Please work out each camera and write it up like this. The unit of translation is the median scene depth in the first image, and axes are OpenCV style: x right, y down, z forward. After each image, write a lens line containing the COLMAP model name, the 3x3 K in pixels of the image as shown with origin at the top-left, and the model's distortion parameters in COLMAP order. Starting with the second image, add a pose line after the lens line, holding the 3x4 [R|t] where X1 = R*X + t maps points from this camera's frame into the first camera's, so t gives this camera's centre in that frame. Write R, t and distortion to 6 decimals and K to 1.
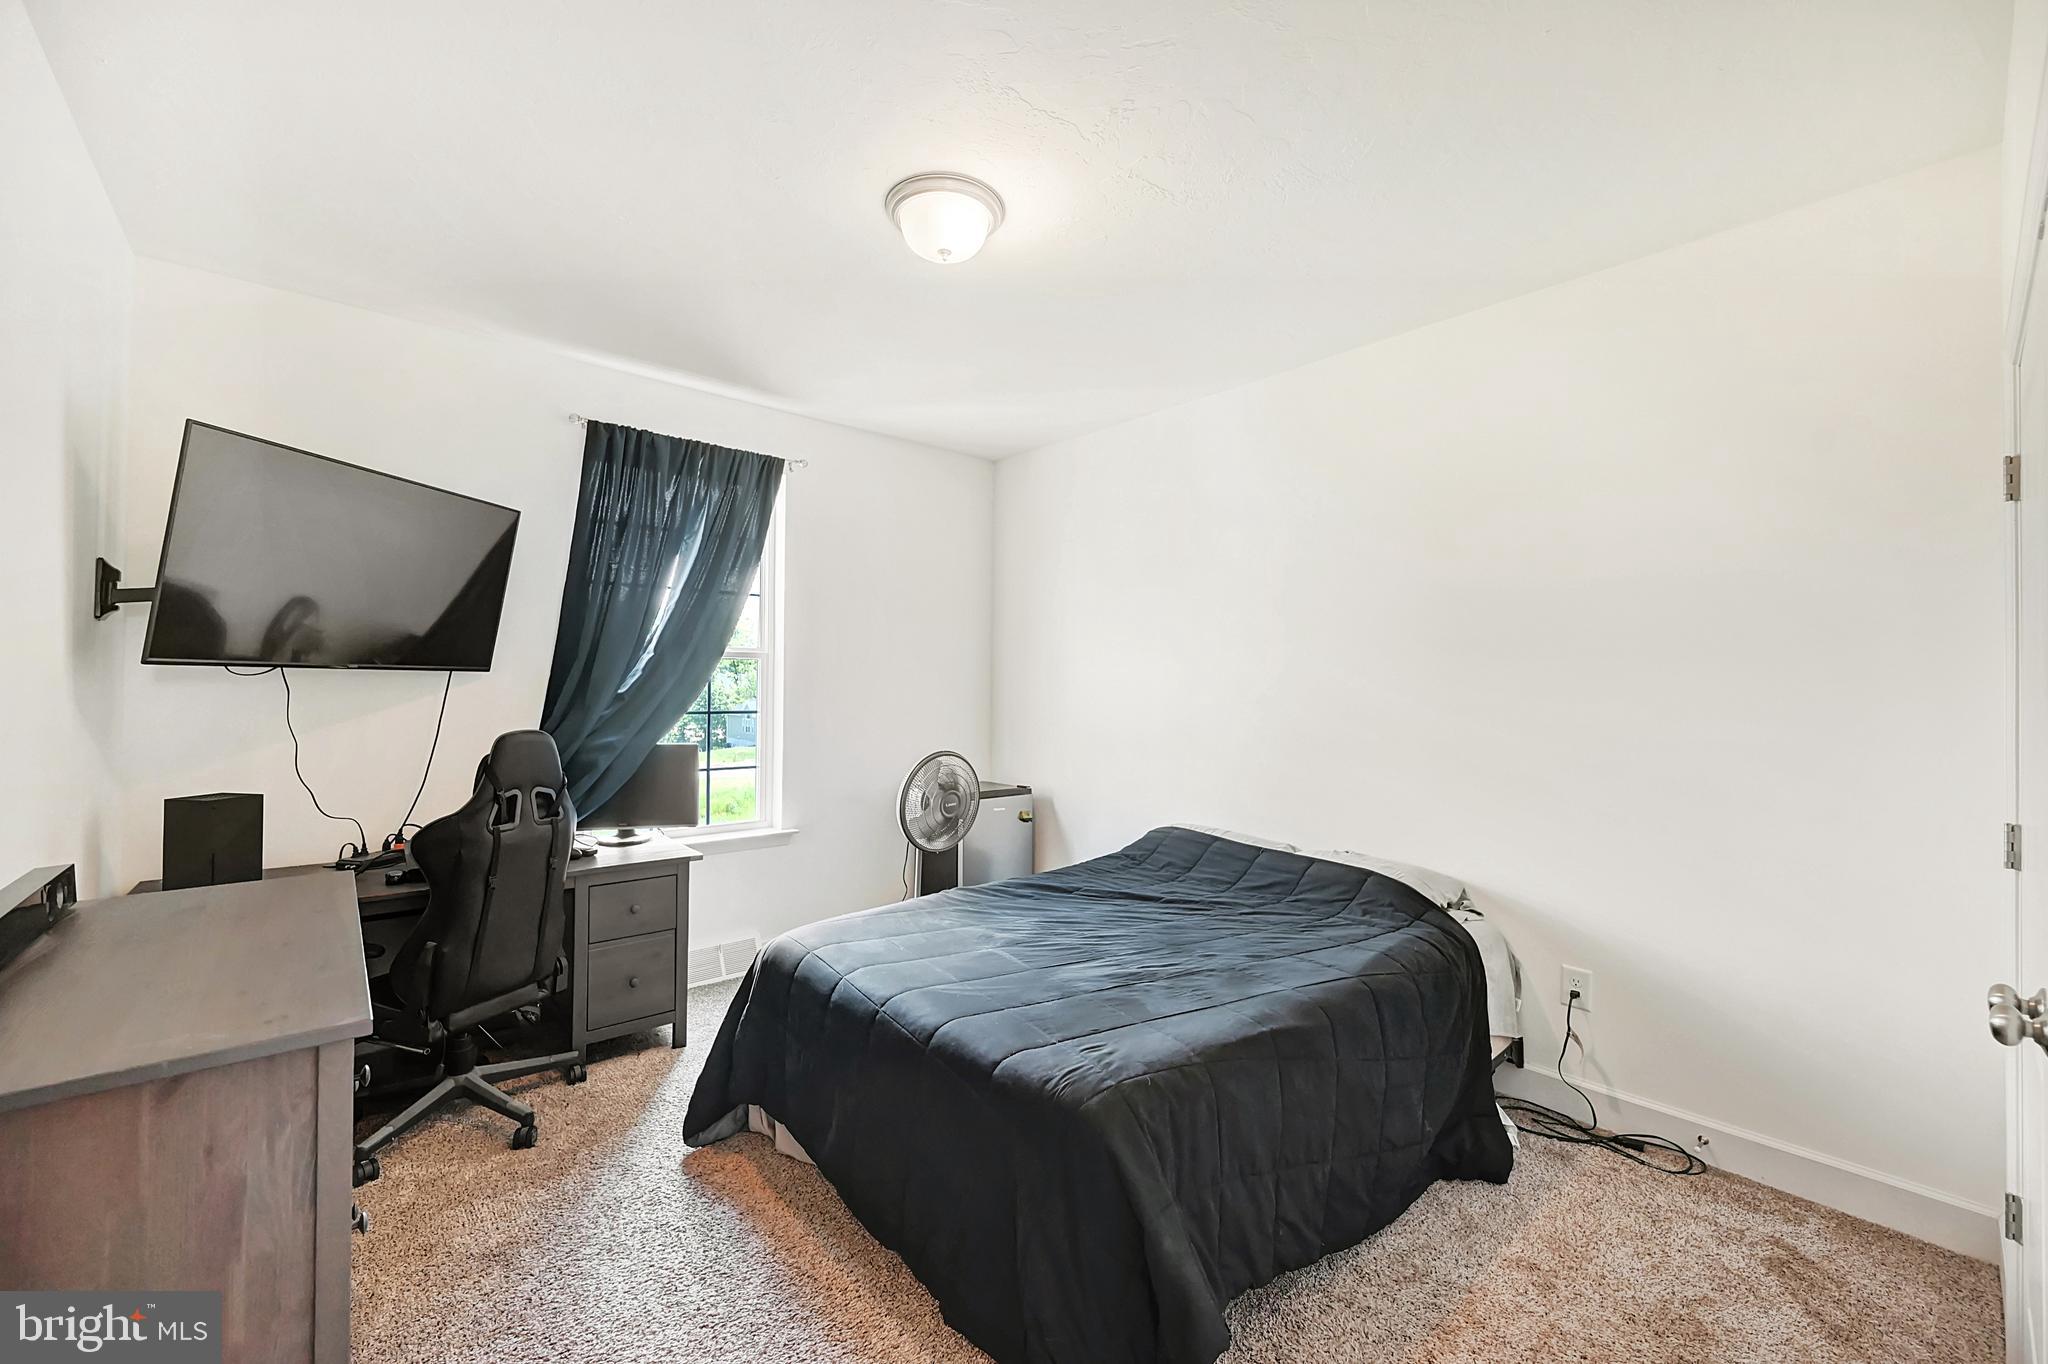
lens RADIAL K [[831.5, 0, 1025.0], [0, 831.5, 672.2], [0, 0, 1]] dist [-0.001431, -0.000269]
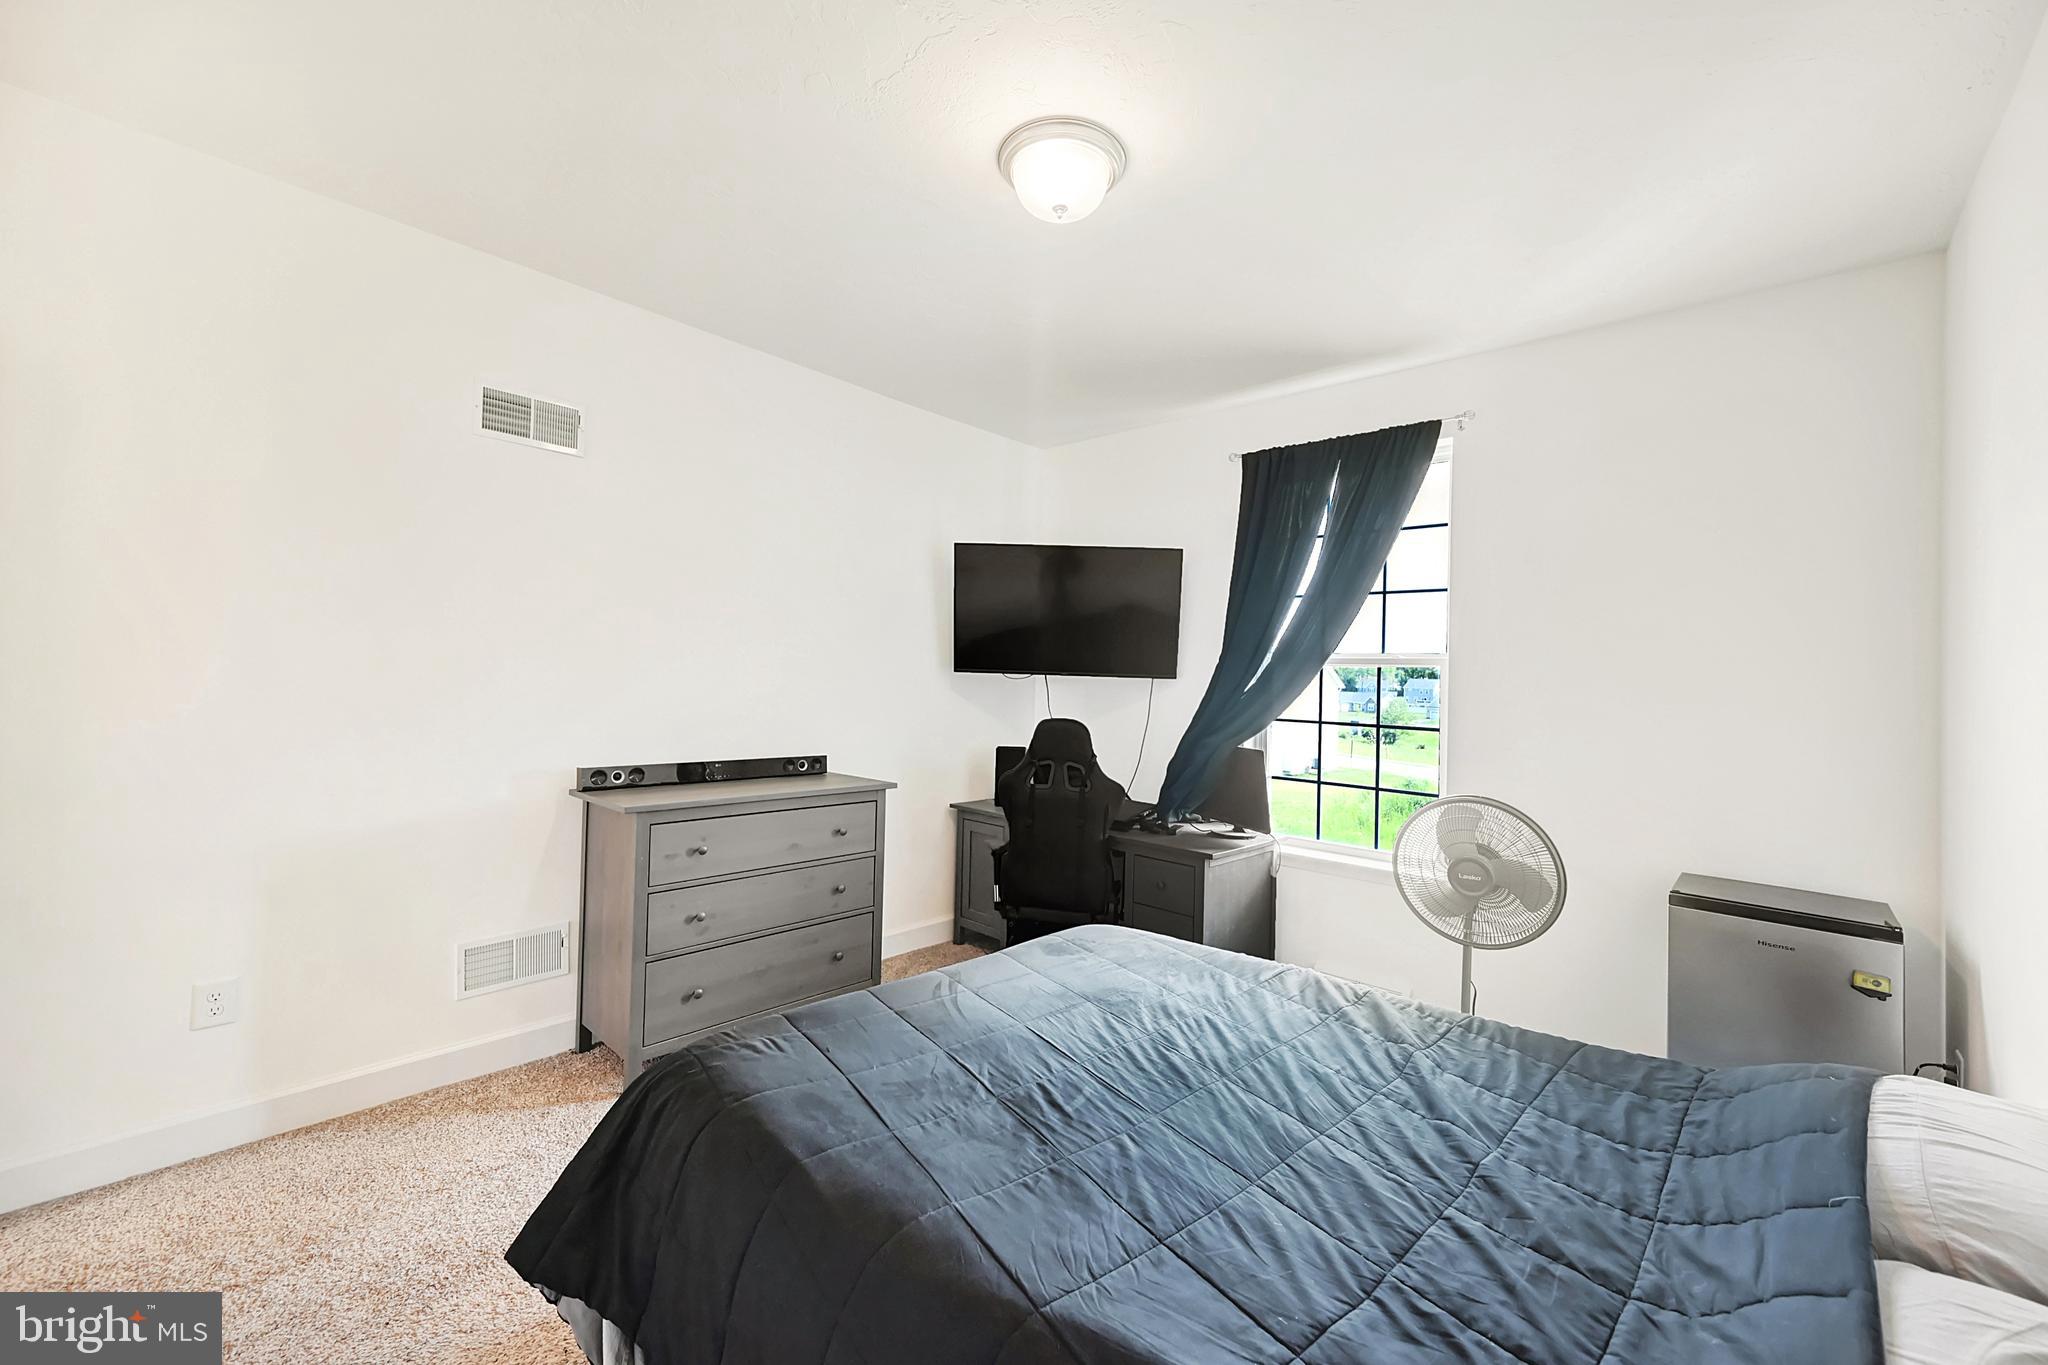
lens RADIAL K [[815.5, 0, 1025.5], [0, 815.5, 681.0], [0, 0, 1]] dist [0.000869, 0.000210]
pose [[0.111981, -0.007478, -0.993682, 0.681524], [-0.019102, 0.999771, -0.009677, 0.022315], [0.993527, 0.020064, 0.111813, 0.757101]]
